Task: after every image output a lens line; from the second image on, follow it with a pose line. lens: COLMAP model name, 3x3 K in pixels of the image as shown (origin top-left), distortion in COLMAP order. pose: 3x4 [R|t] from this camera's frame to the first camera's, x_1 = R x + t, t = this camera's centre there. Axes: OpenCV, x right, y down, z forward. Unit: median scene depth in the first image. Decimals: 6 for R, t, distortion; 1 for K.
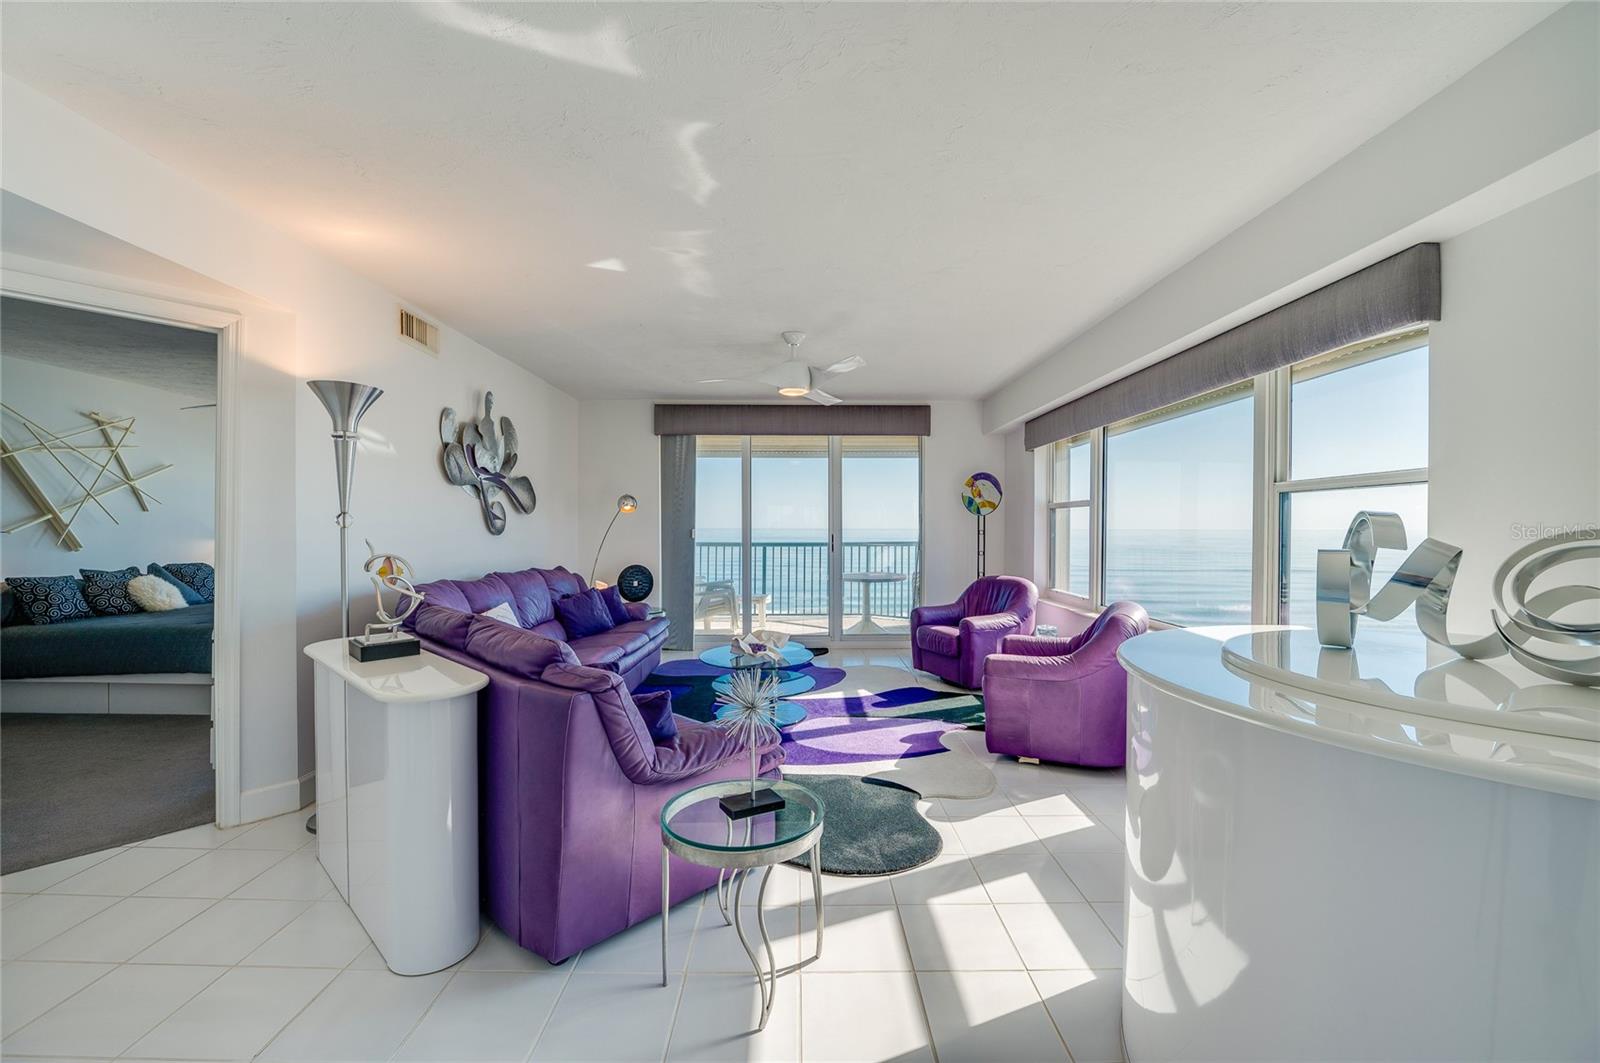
lens RADIAL K [[632.9, 0, 801.3], [0, 632.9, 530.0], [0, 0, 1]] dist [-0.015083, 0.000269]
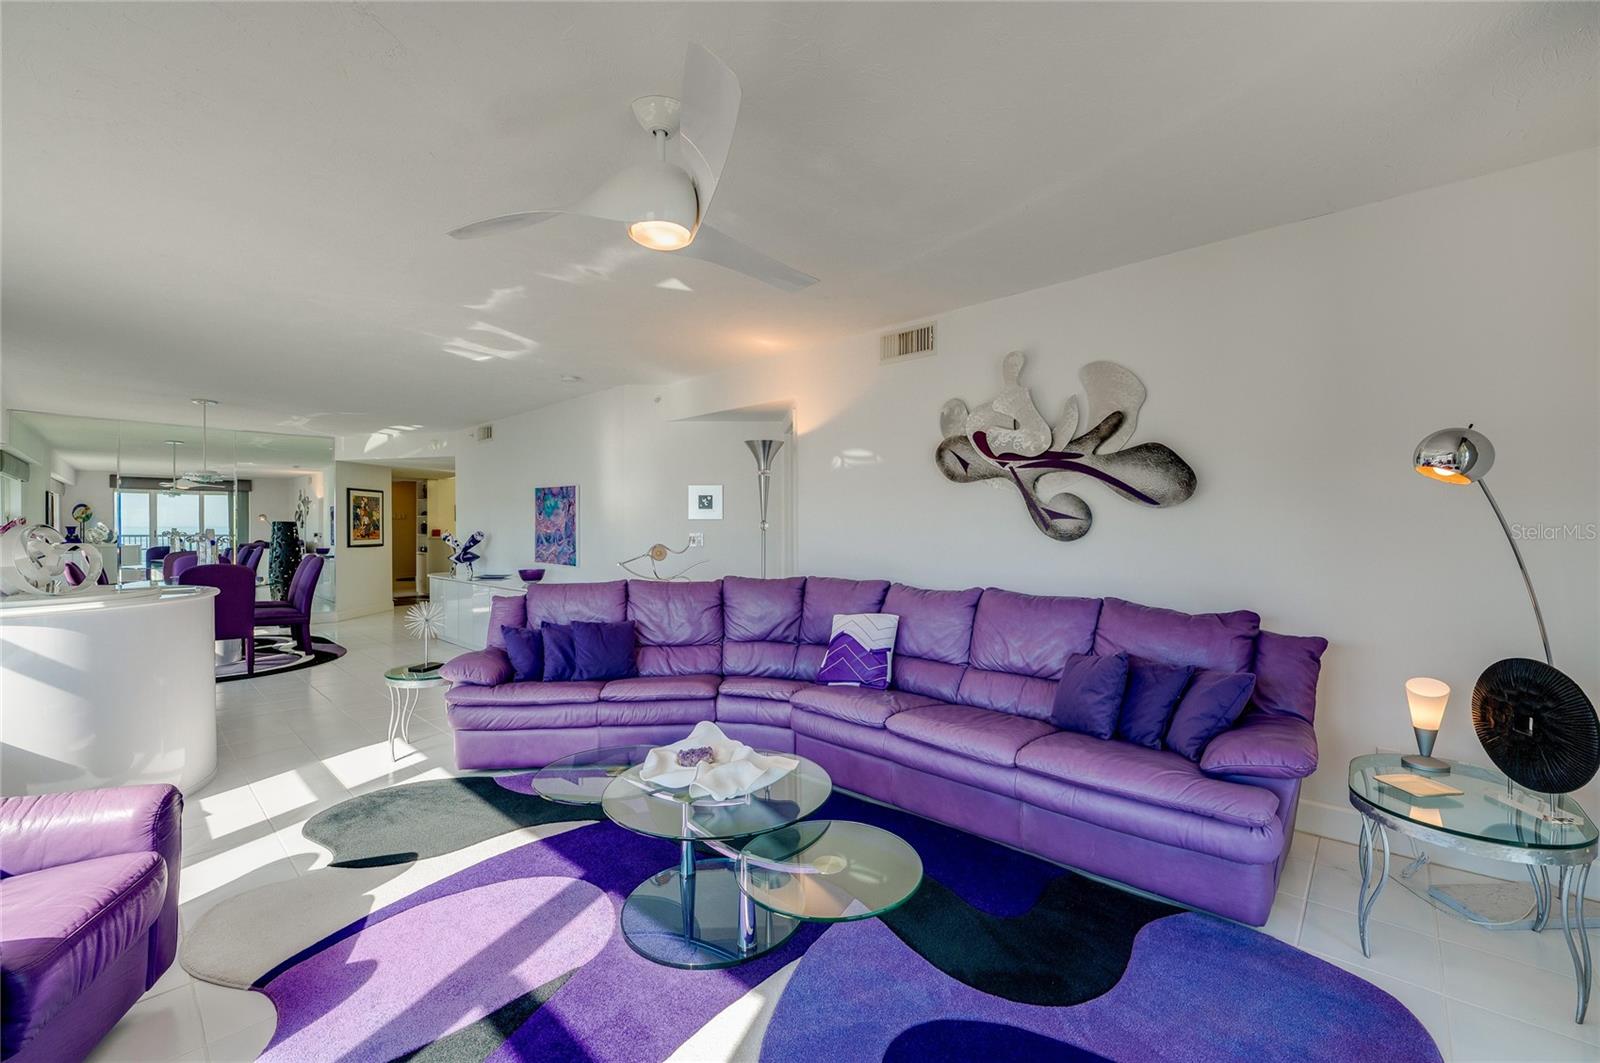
lens RADIAL K [[643.2, 0, 799.2], [0, 643.2, 528.5], [0, 0, 1]] dist [-0.012436, 0.000440]
pose [[-0.675482, 0.001114, -0.737376, 0.230407], [-0.002262, 0.999991, 0.003583, -0.008029], [0.737373, 0.004088, -0.675473, 1.224016]]
